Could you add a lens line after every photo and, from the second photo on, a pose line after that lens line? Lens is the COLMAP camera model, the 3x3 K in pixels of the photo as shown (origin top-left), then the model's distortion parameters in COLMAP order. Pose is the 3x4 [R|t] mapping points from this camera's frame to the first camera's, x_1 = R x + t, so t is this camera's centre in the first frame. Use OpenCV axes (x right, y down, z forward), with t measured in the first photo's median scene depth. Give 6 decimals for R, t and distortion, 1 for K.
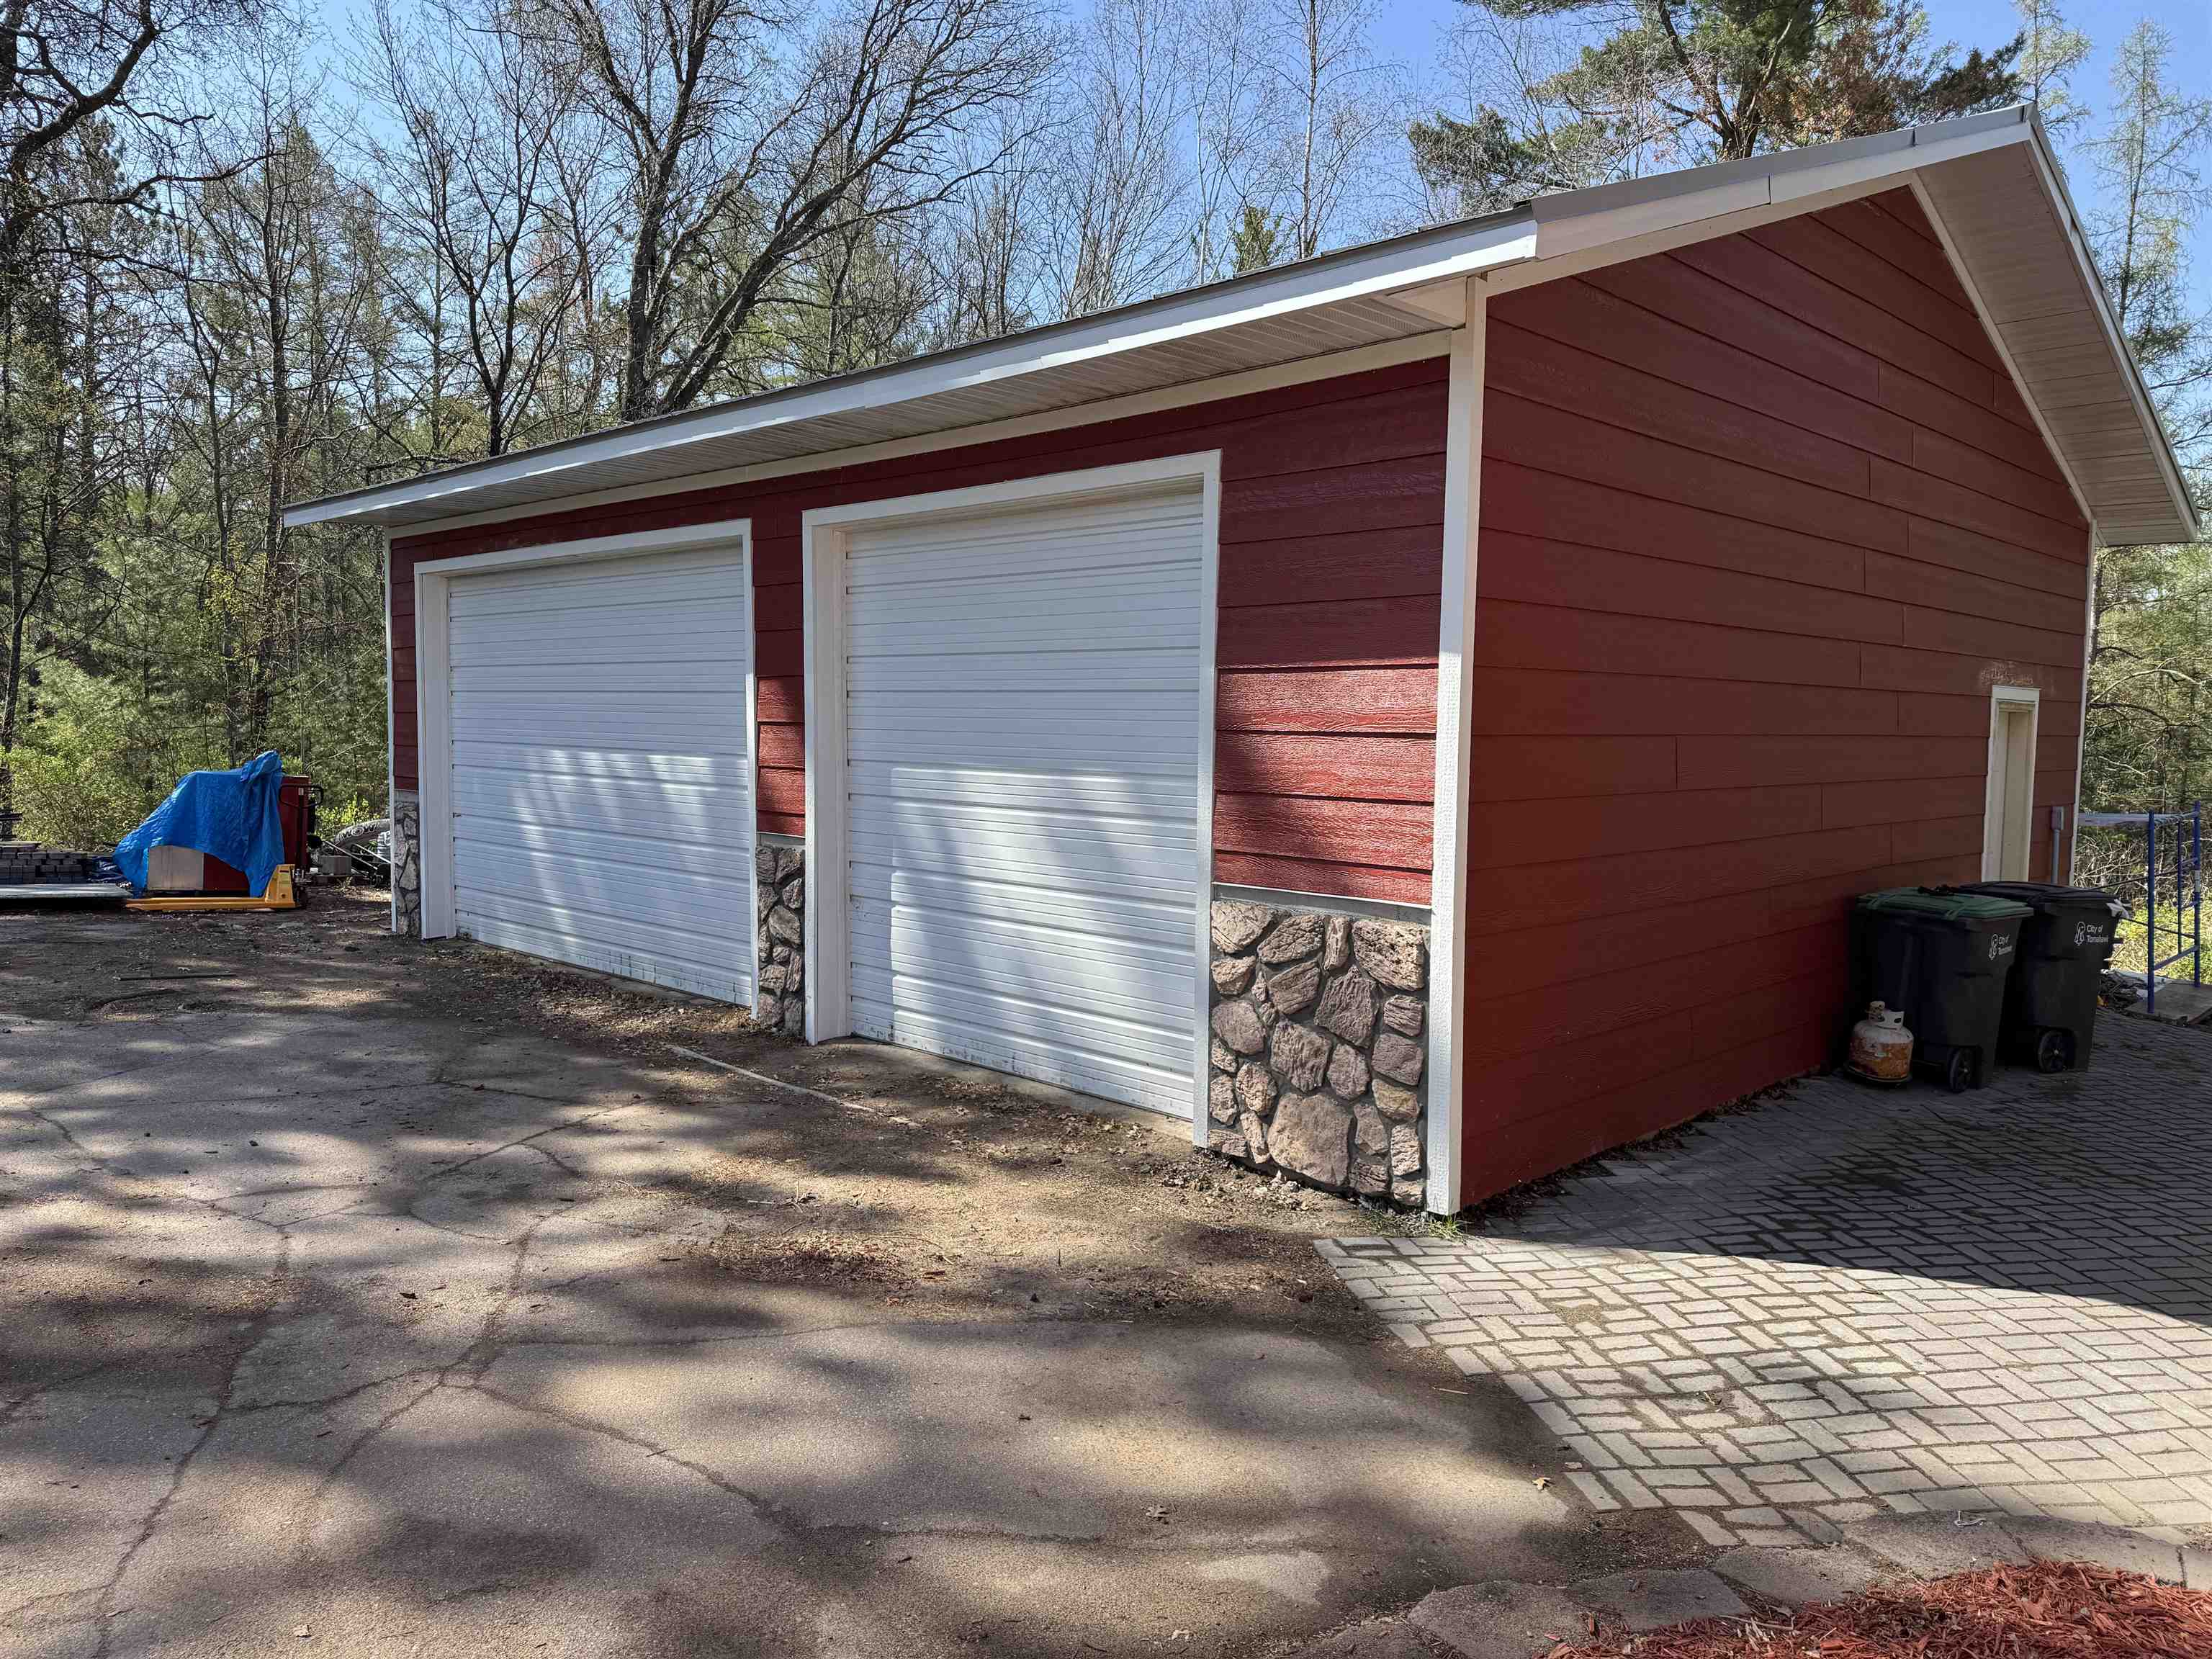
lens RADIAL K [[1516.1, 0, 1106.0], [0, 1516.1, 829.5], [0, 0, 1]] dist [0.152605, -0.269940]
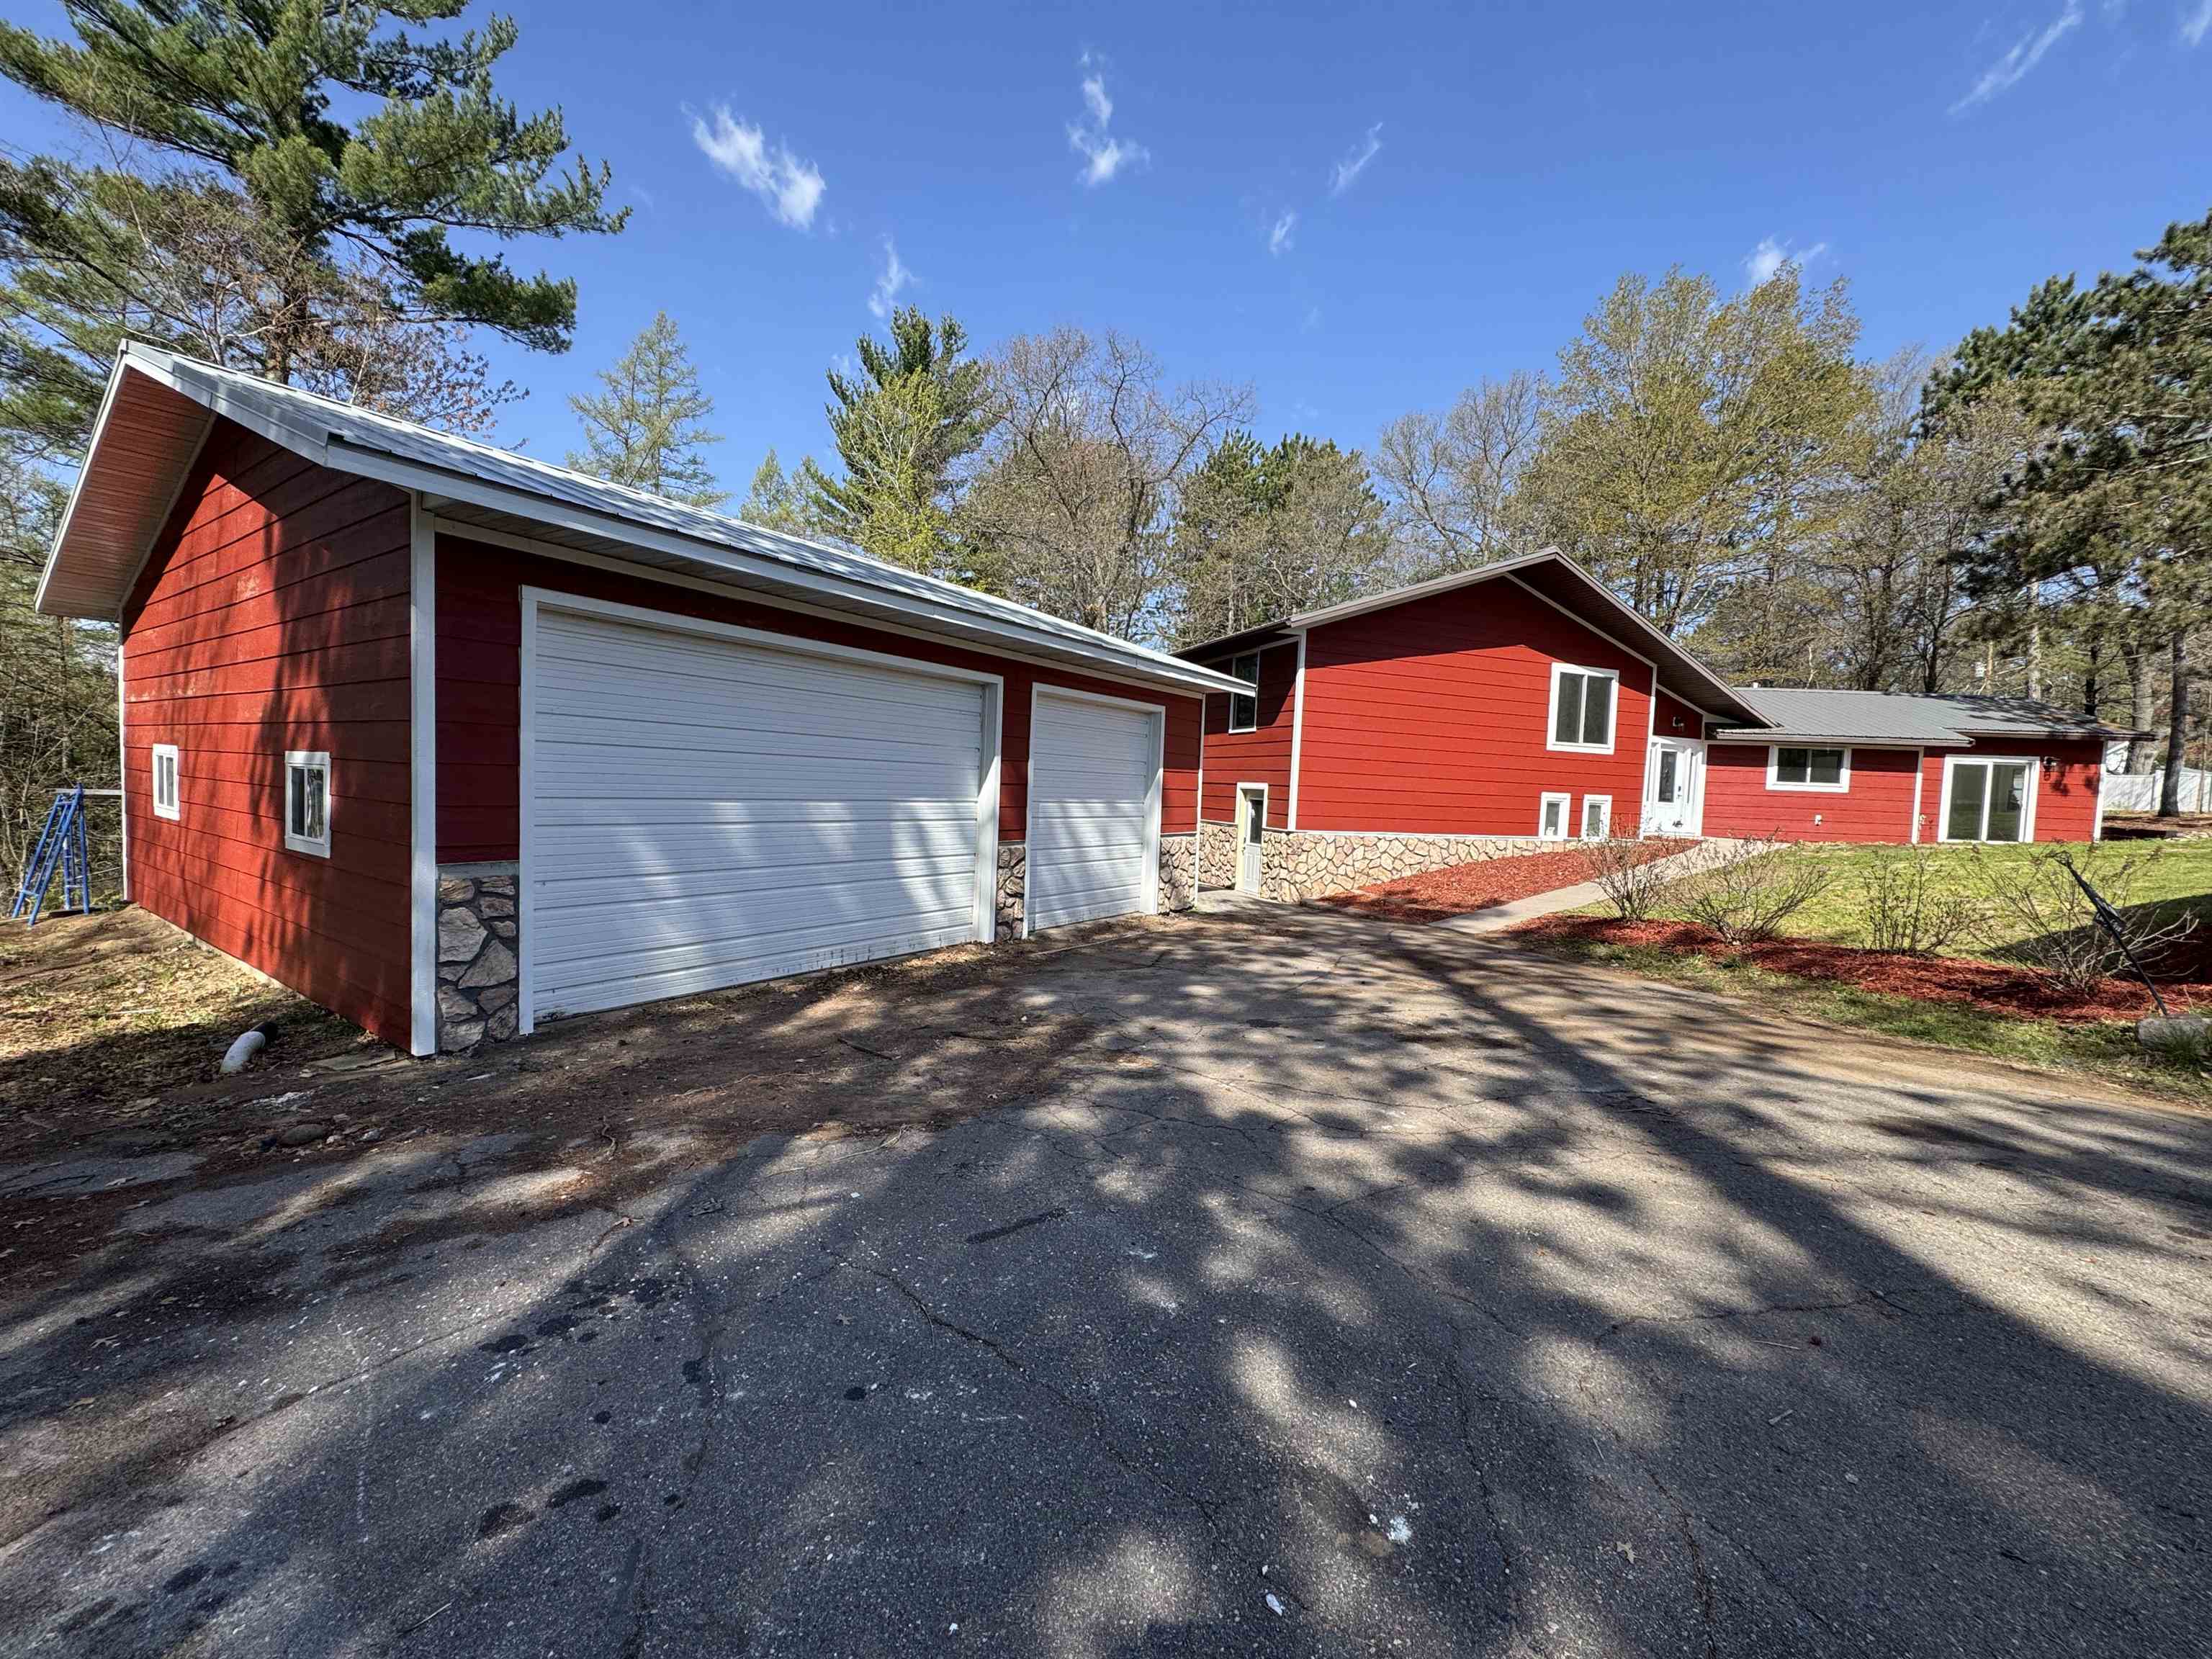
lens RADIAL K [[874.2, 0, 1106.0], [0, 874.2, 829.5], [0, 0, 1]] dist [-0.004530, -0.000703]
pose [[-0.161212, -0.055091, 0.985381, -1.816163], [0.053168, 0.996506, 0.064412, -0.104715], [-0.985487, 0.062775, -0.157719, 1.425232]]
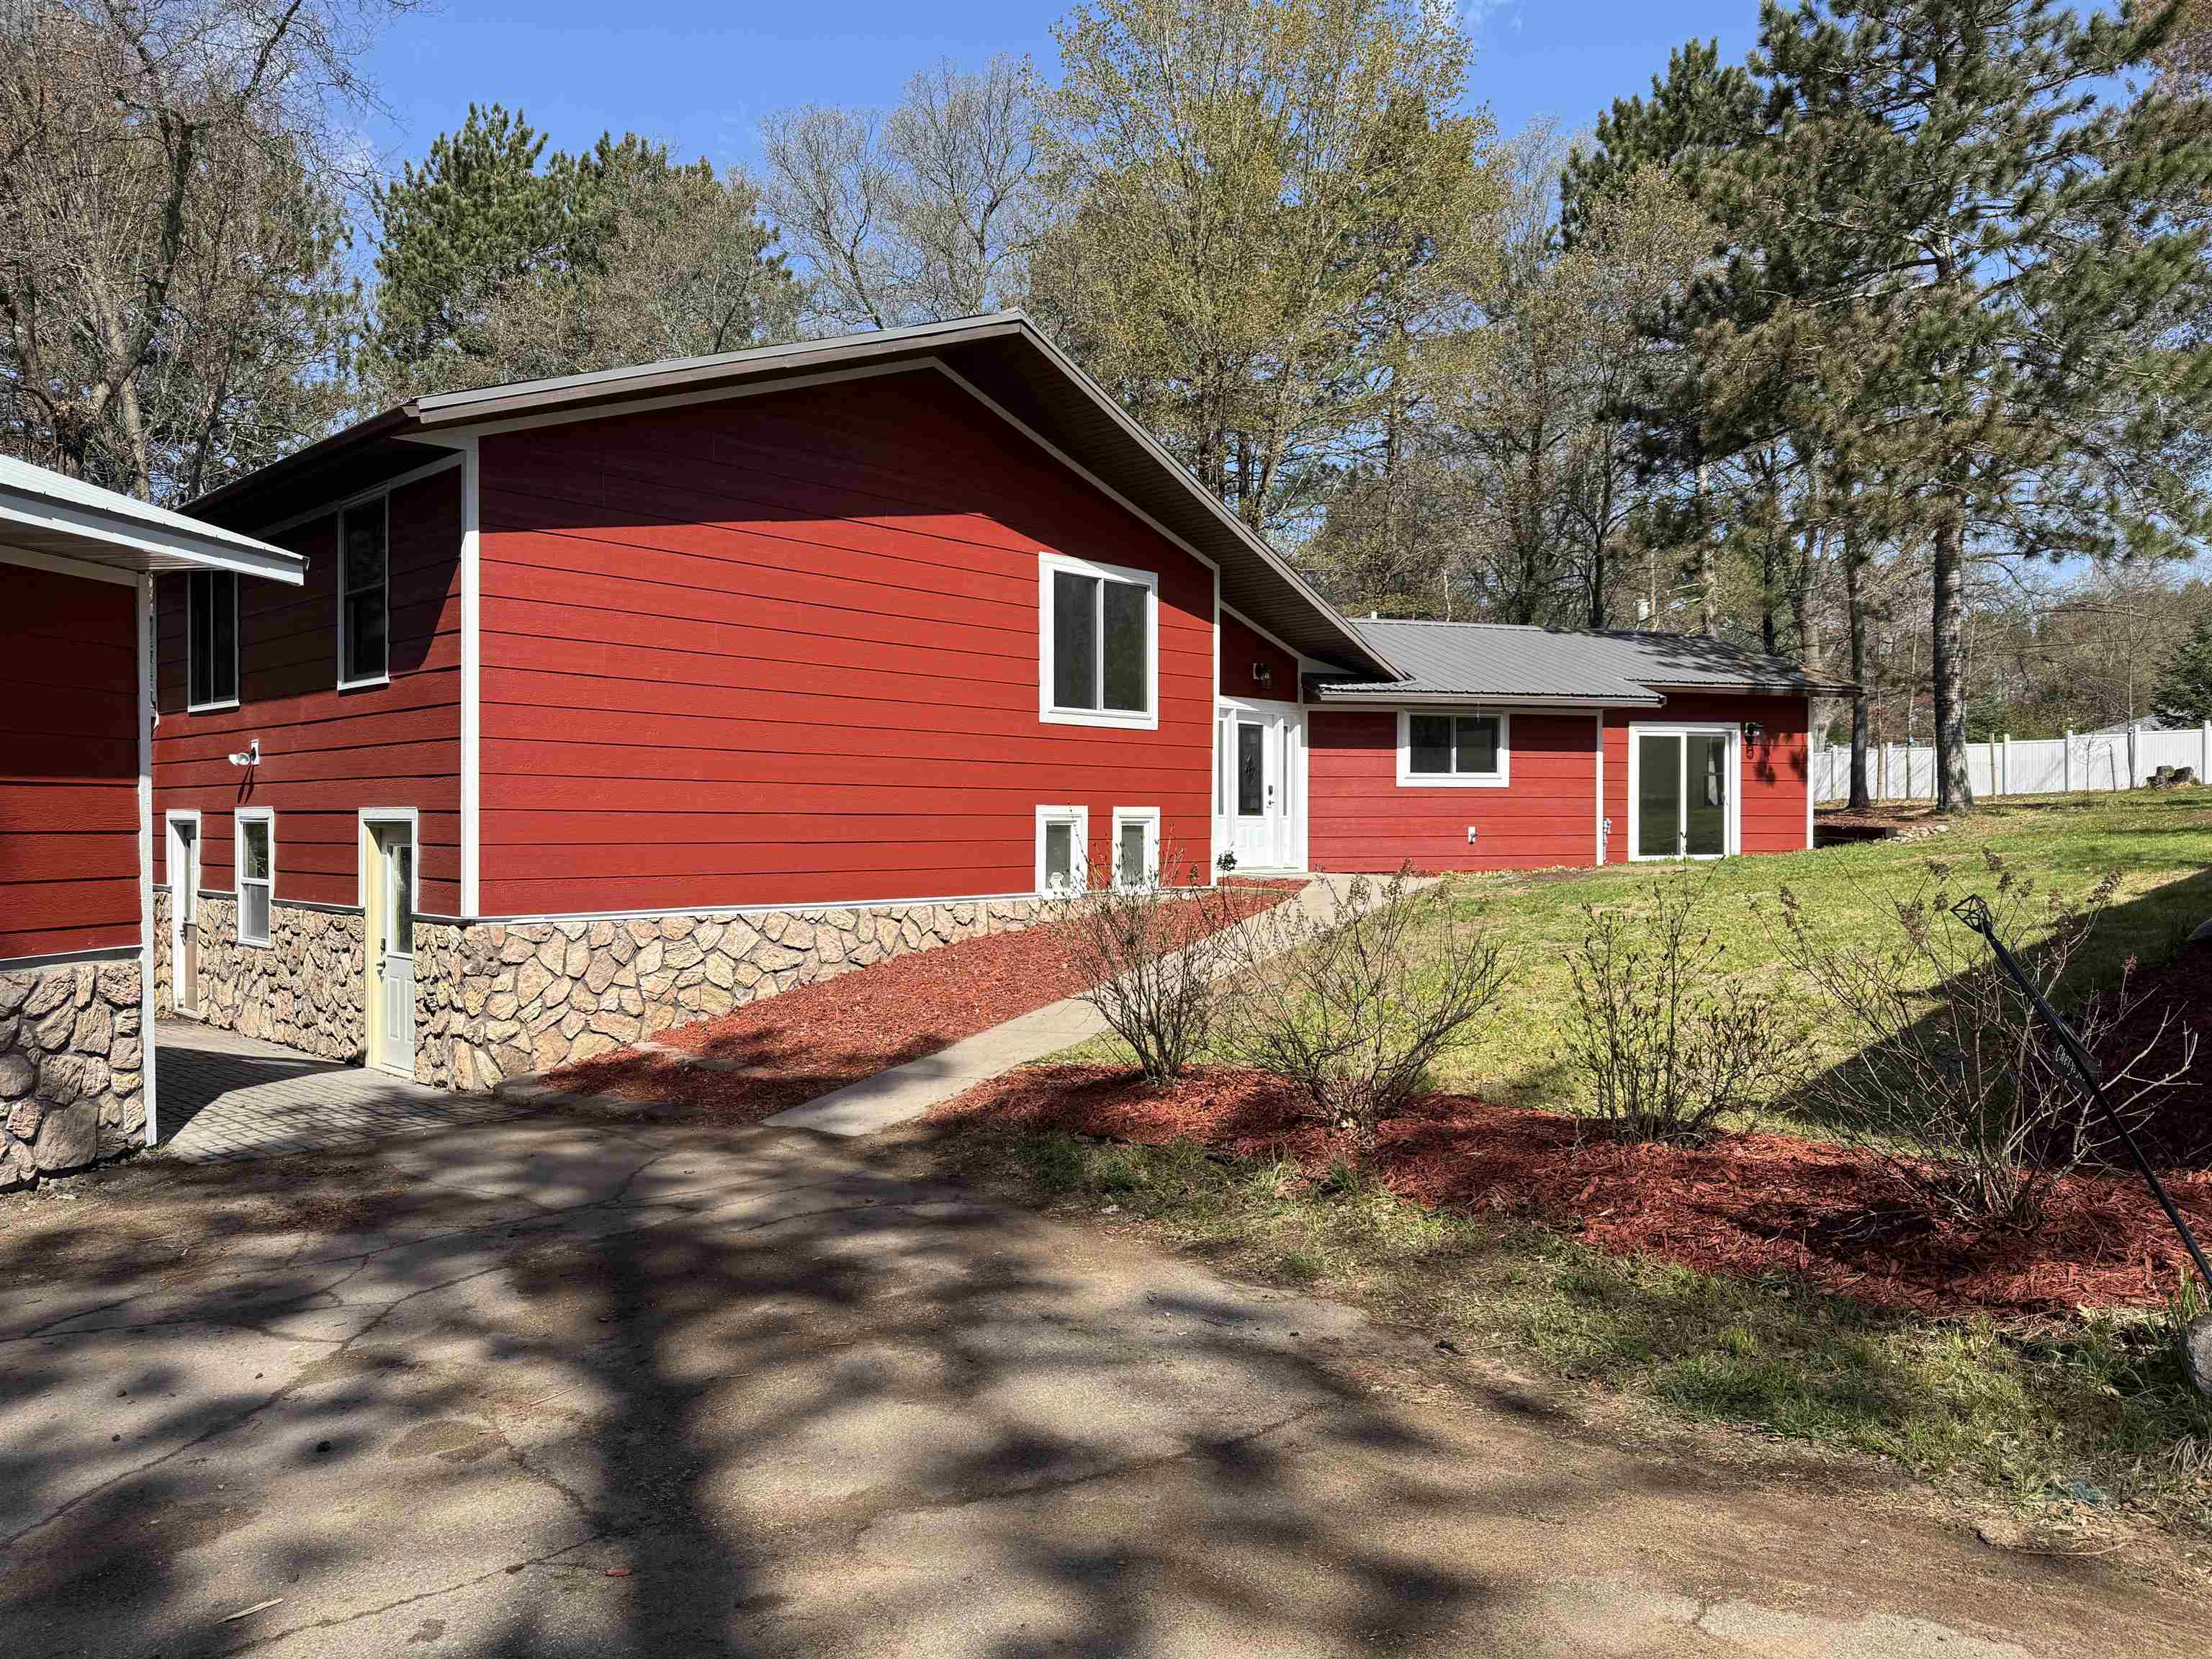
lens RADIAL K [[1516.1, 0, 1106.0], [0, 1516.1, 829.5], [0, 0, 1]] dist [0.152605, -0.269940]
pose [[-0.576617, -0.001964, 0.817012, -1.399845], [0.078628, 0.995222, 0.057885, -0.066269], [-0.813222, 0.097617, -0.573708, 0.962881]]
